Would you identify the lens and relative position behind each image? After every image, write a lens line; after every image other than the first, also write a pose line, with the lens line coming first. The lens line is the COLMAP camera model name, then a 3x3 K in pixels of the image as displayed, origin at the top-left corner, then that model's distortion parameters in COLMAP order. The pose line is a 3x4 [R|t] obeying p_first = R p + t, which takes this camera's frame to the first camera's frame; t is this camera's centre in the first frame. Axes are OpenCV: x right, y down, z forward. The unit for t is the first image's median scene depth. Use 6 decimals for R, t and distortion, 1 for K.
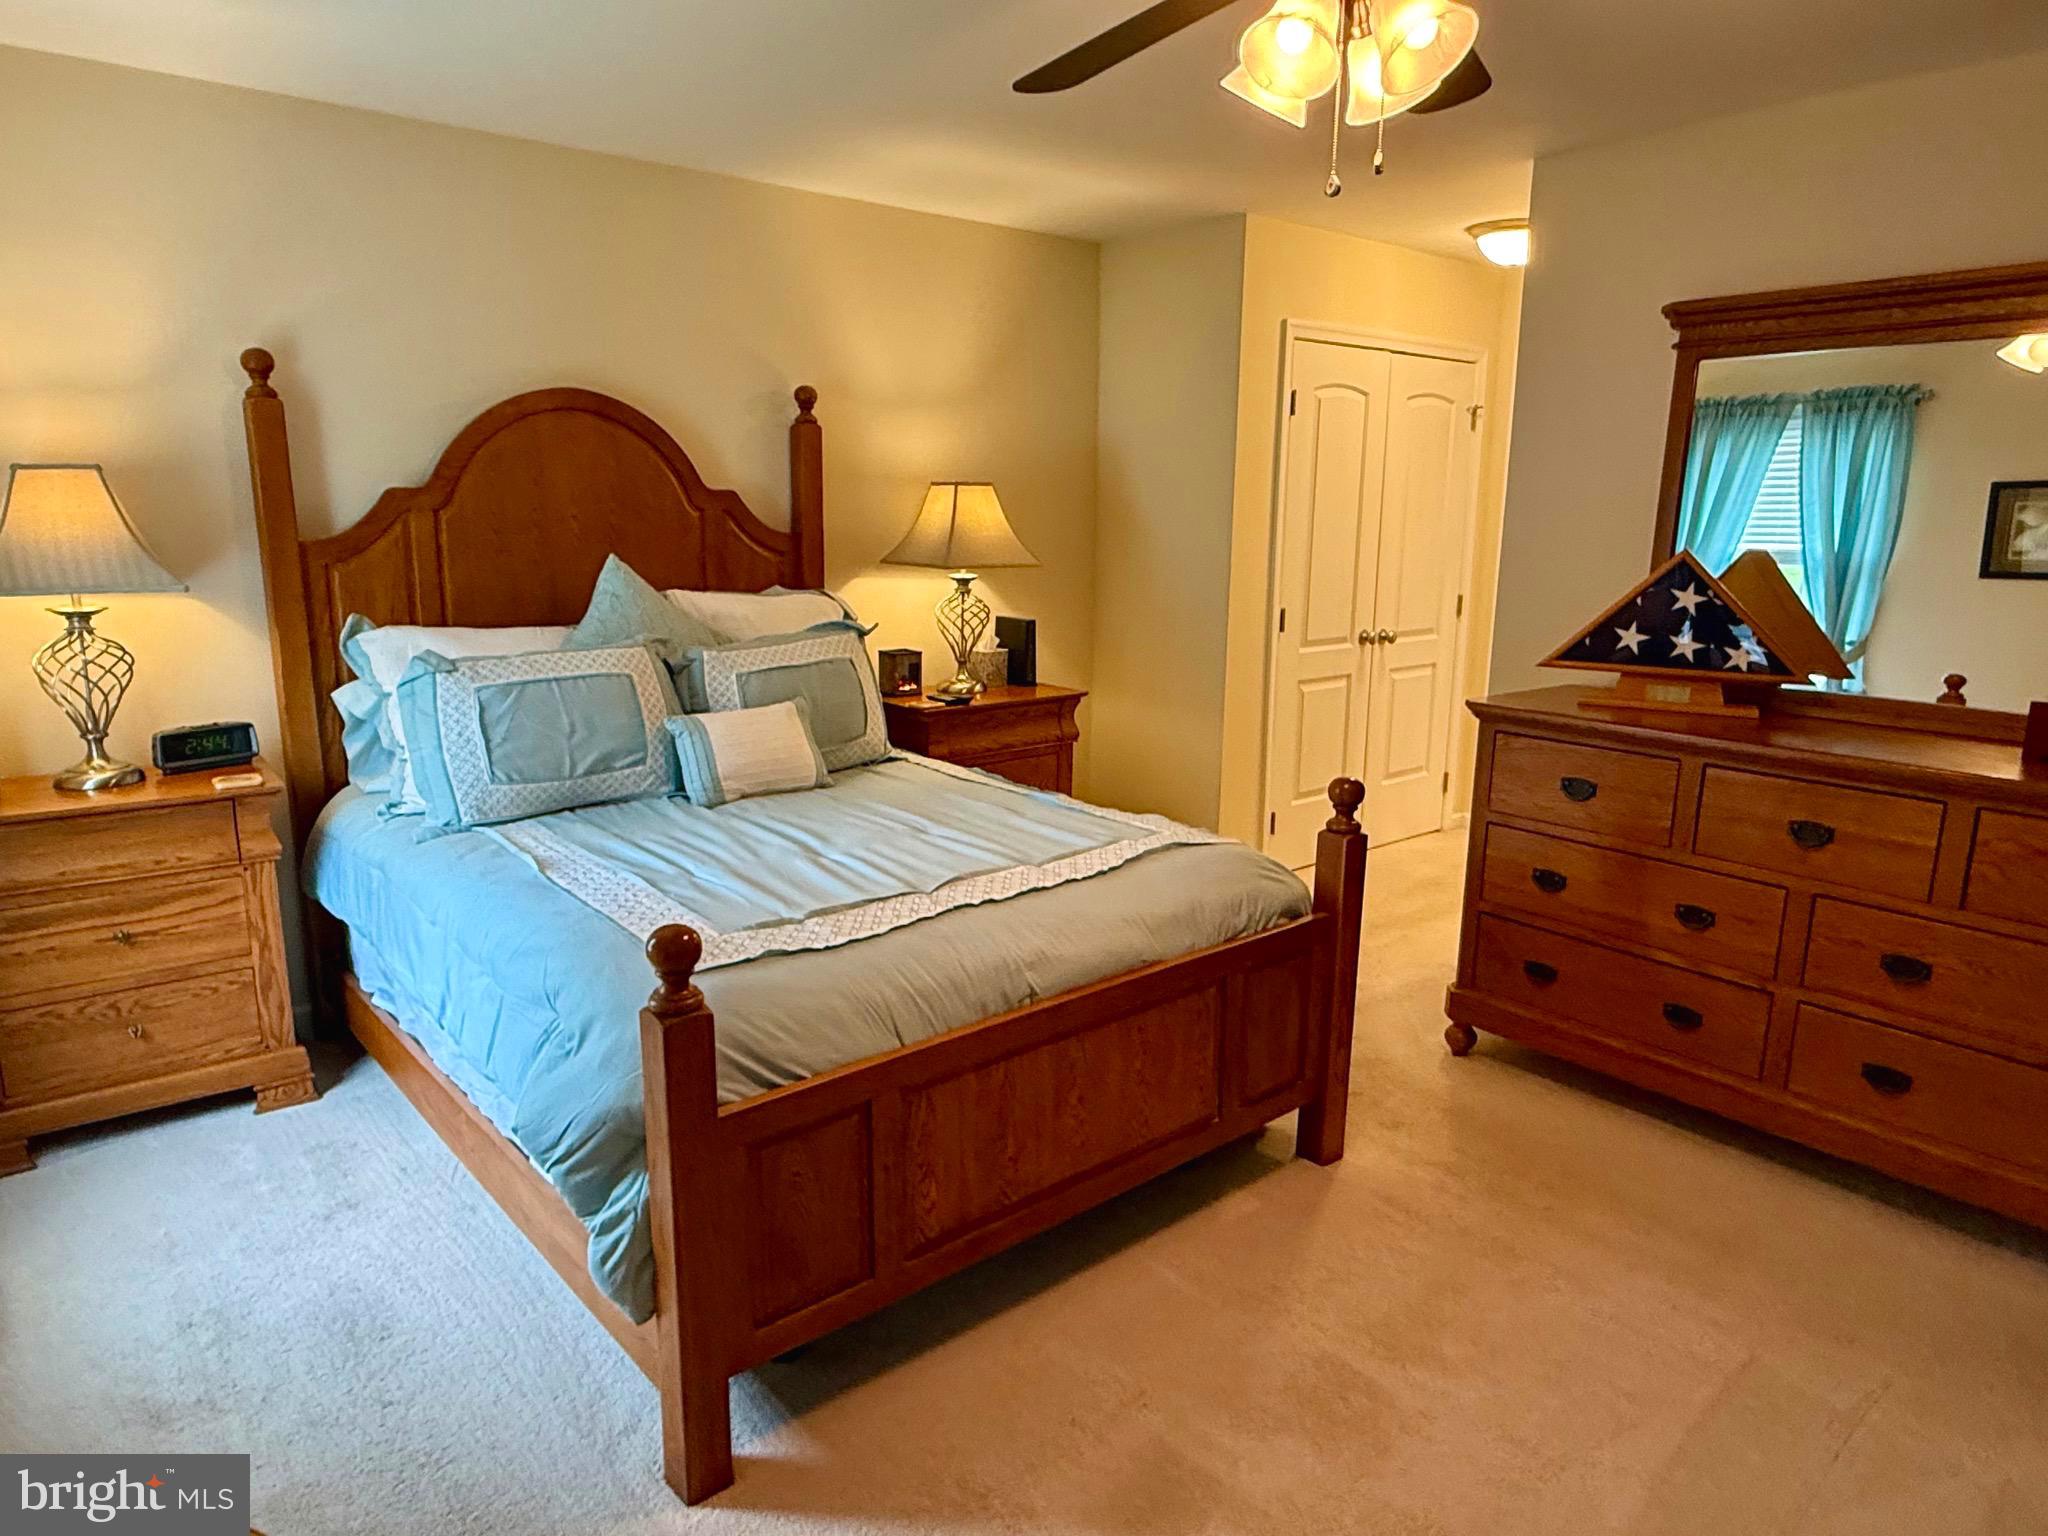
lens RADIAL K [[1274.2, 0, 1025.9], [0, 1274.2, 762.1], [0, 0, 1]] dist [-0.000207, 0.000676]
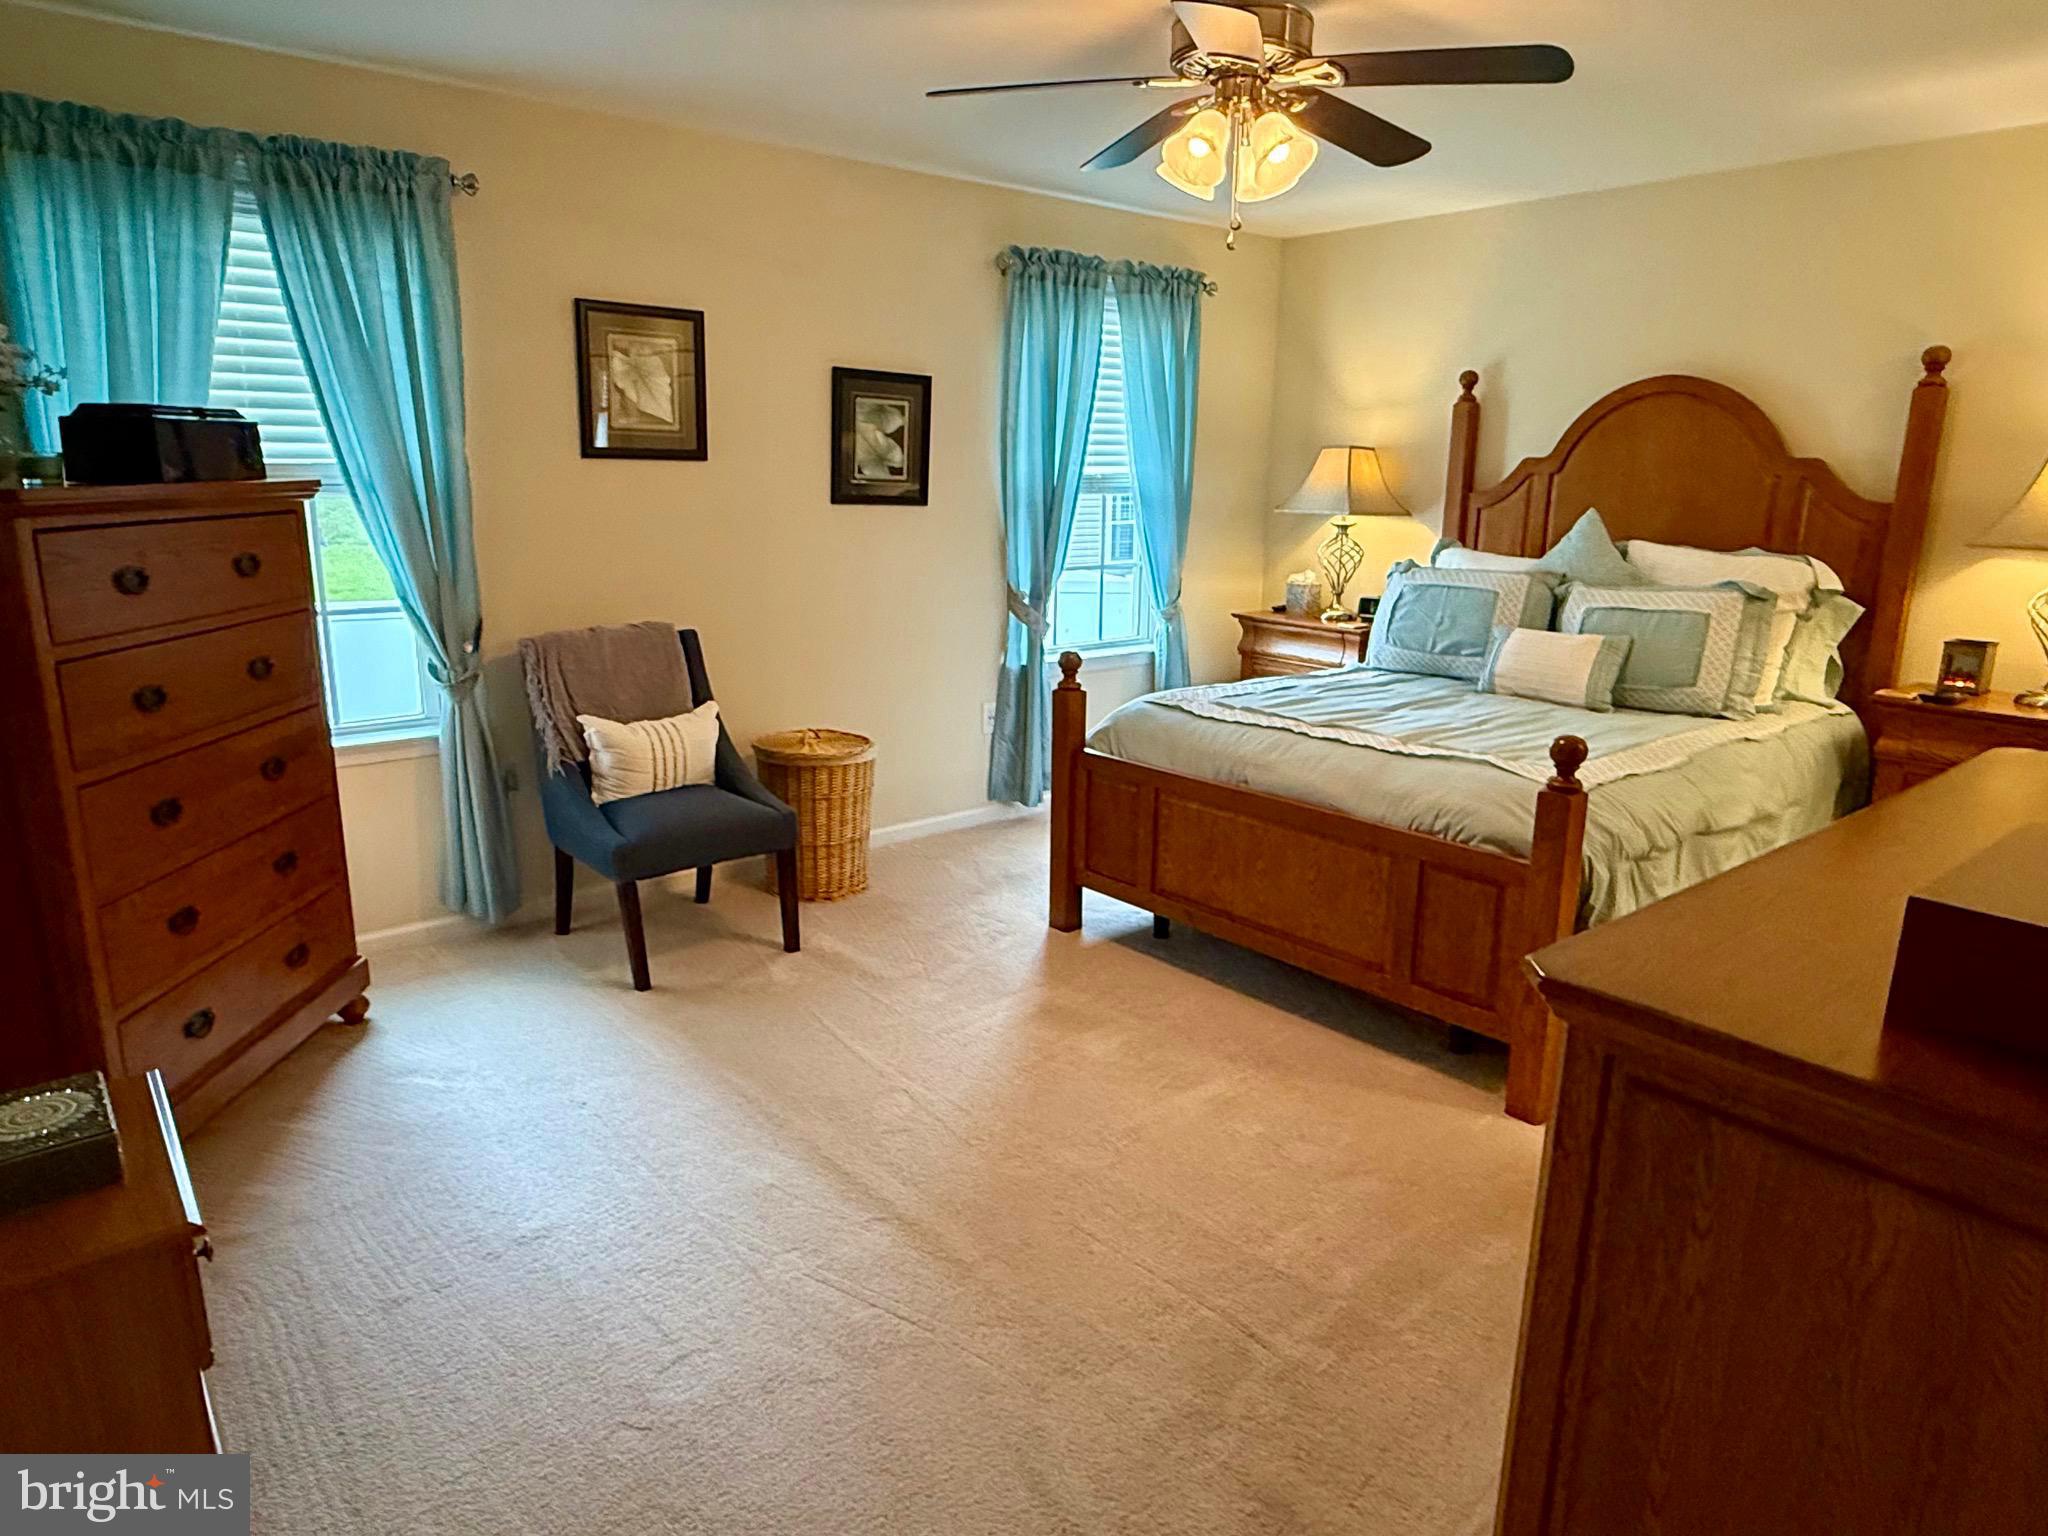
lens RADIAL K [[1274.2, 0, 1028.0], [0, 1274.2, 769.3], [0, 0, 1]] dist [-0.000207, 0.000676]
pose [[0.012458, 0.224779, -0.974330, 1.041434], [-0.217045, 0.951782, 0.216802, -0.073092], [0.976082, 0.208773, 0.060644, 0.456304]]
